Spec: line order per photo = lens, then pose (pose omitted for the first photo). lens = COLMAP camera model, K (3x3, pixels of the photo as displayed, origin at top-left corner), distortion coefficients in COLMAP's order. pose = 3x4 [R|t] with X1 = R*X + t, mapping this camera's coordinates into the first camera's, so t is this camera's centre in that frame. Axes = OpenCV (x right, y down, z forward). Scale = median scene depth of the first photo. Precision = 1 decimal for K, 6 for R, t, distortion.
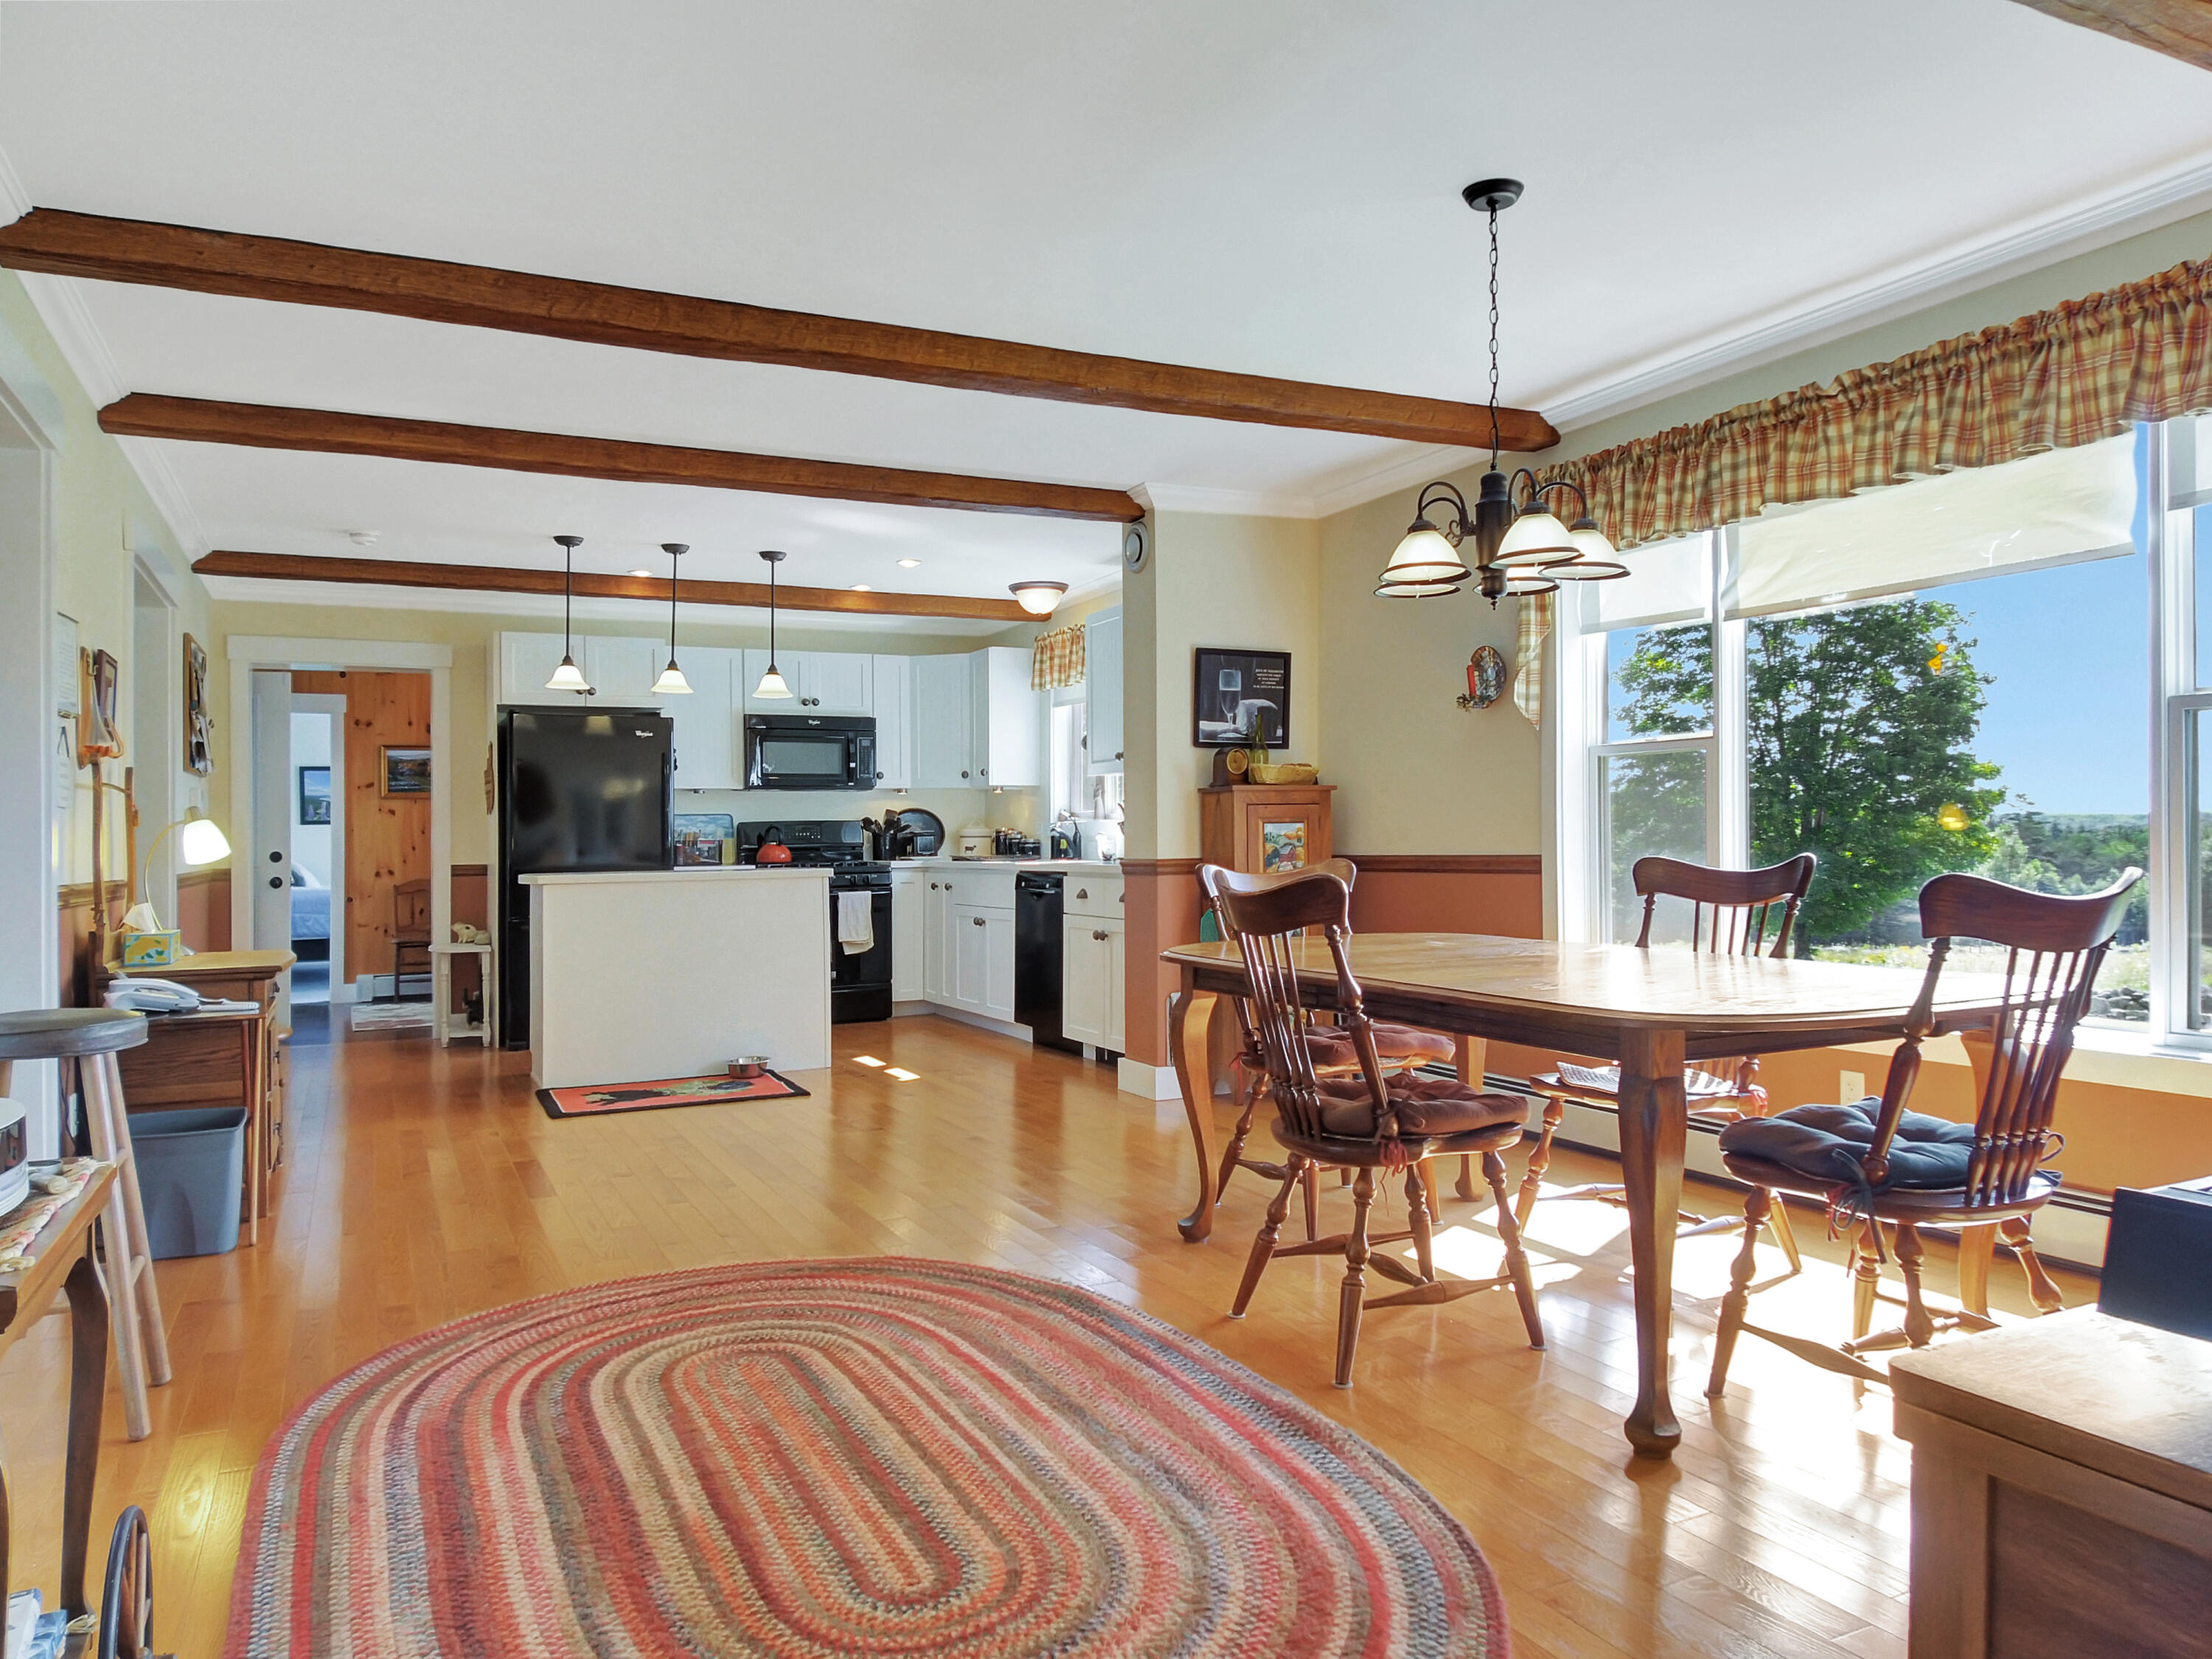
lens RADIAL K [[1524.7, 0, 1108.8], [0, 1524.7, 837.3], [0, 0, 1]] dist [0.032271, -0.050233]
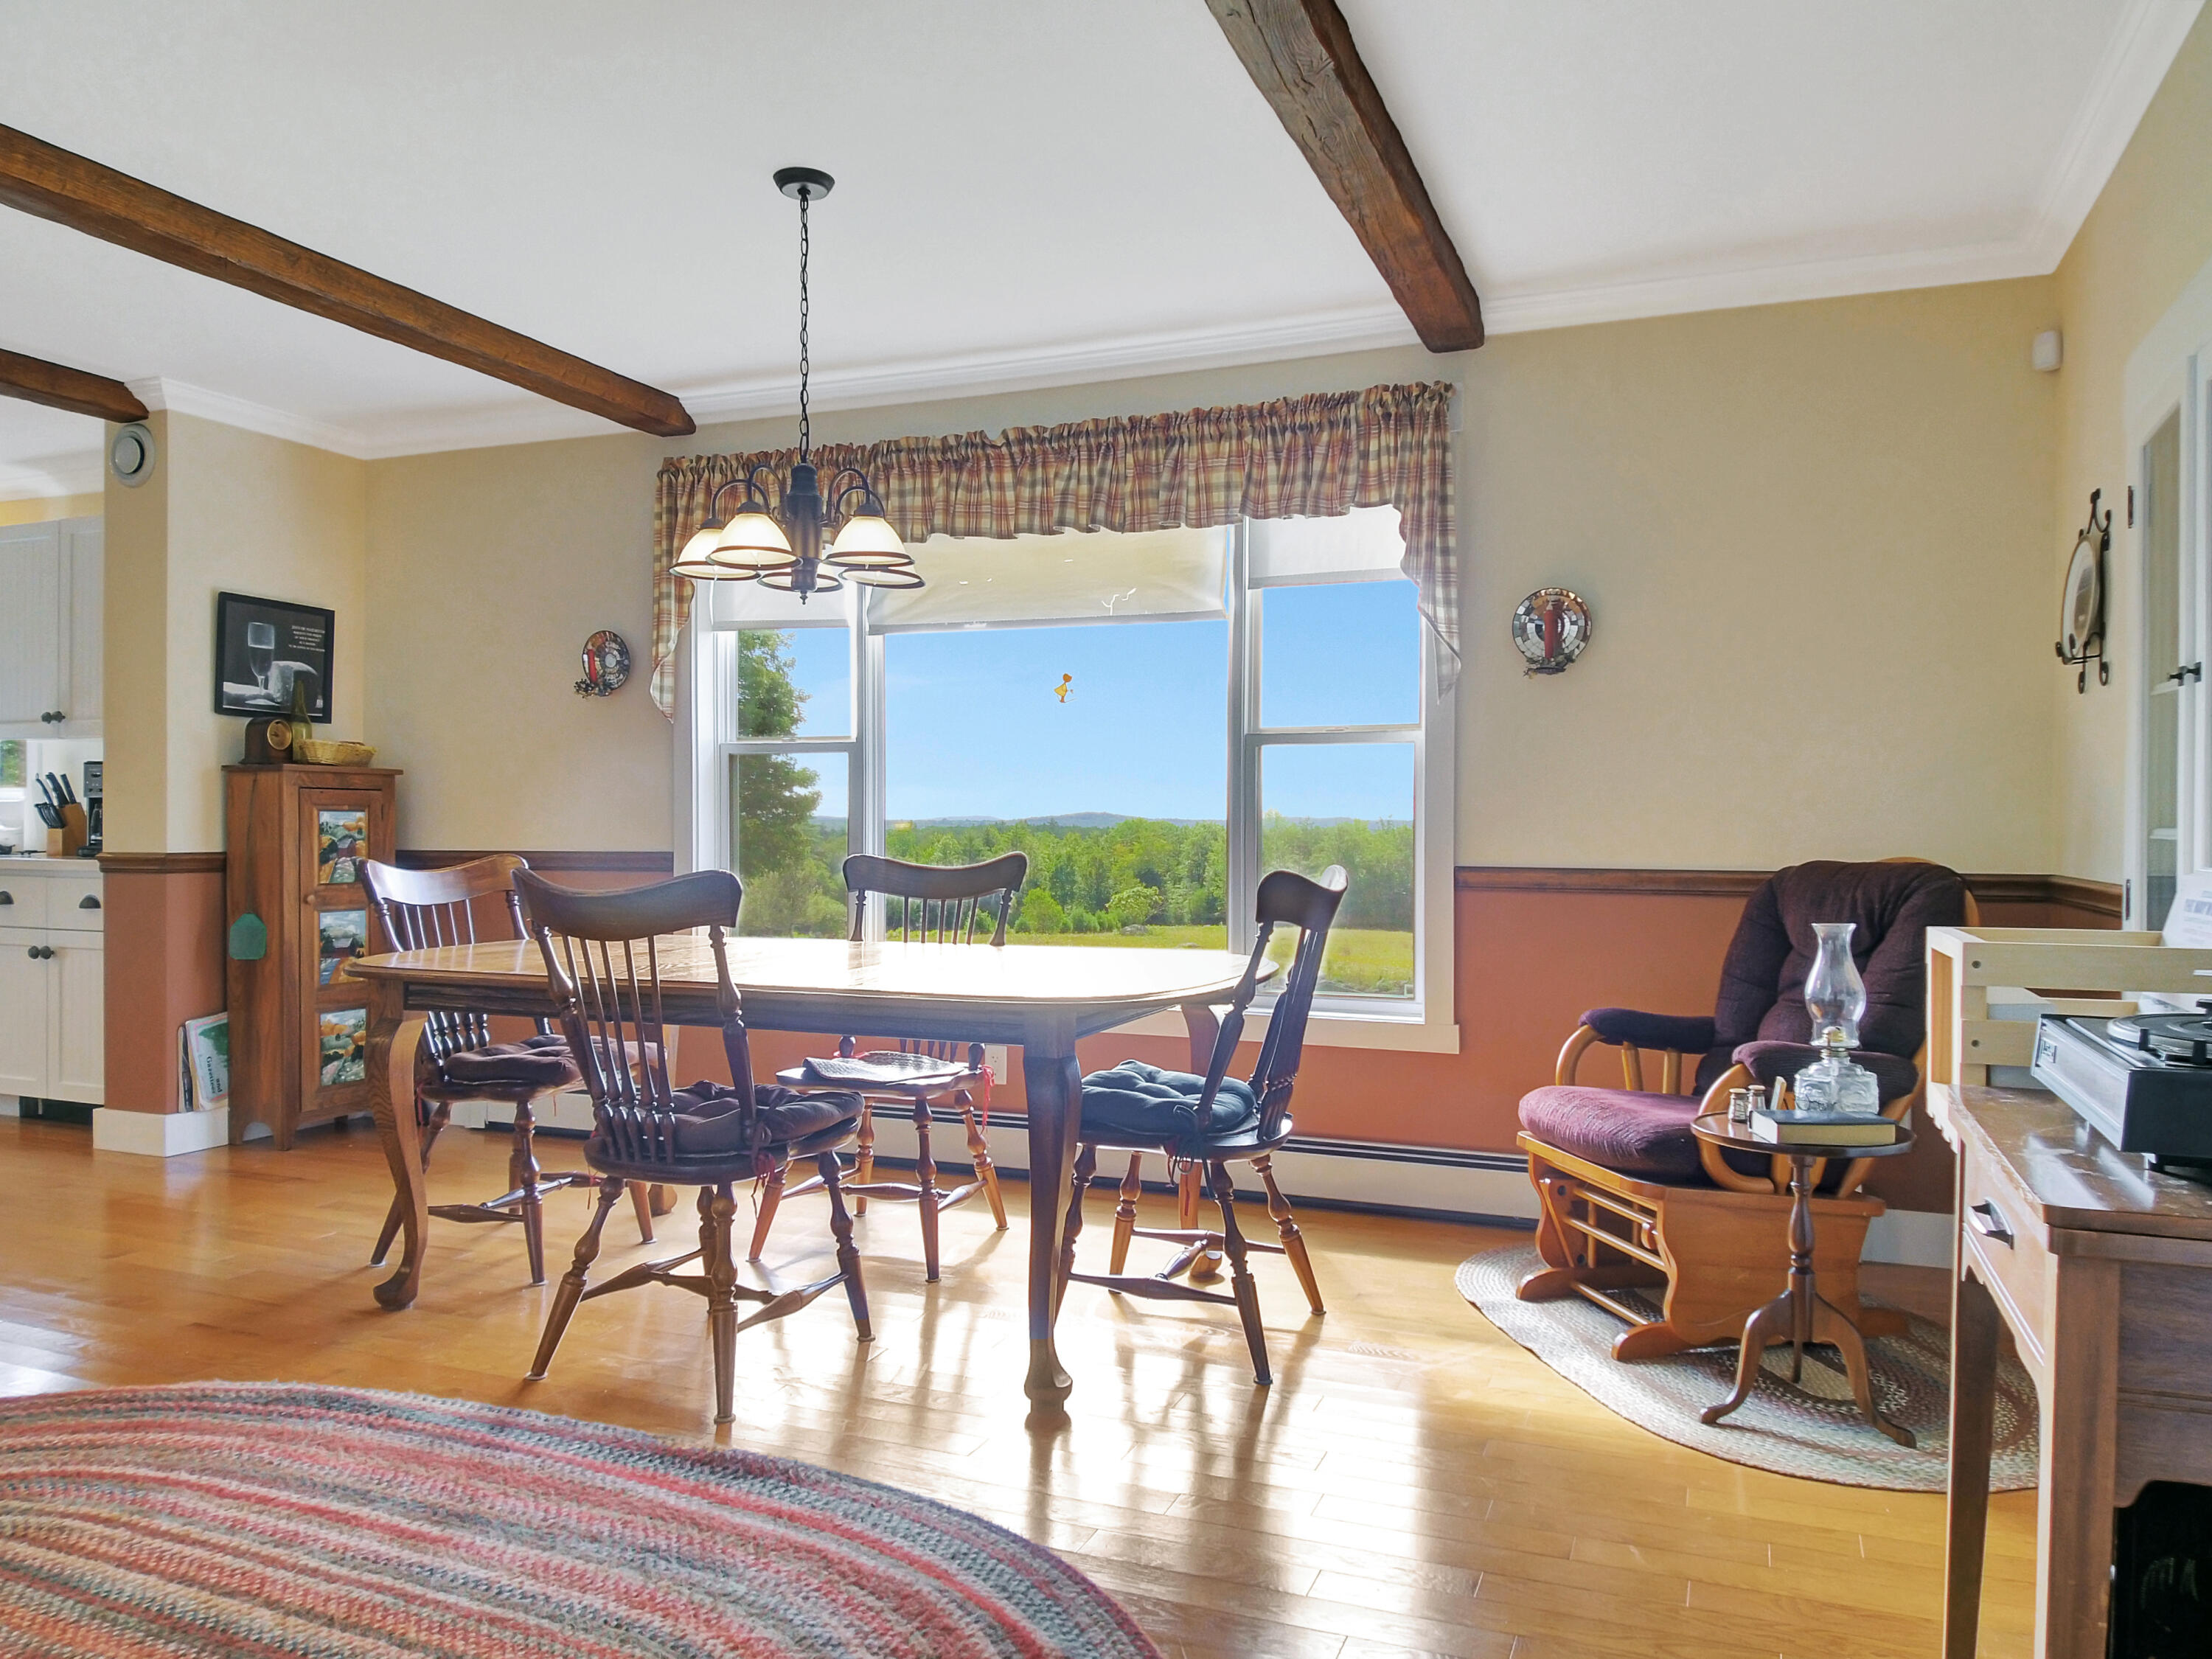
lens RADIAL K [[1561.6, 0, 1106.8], [0, 1561.6, 826.4], [0, 0, 1]] dist [0.069630, -0.077699]
pose [[0.748402, 0.024642, 0.662787, -0.234392], [-0.020334, 0.999692, -0.014207, 0.004775], [-0.662933, -0.002845, 0.748673, 0.093170]]
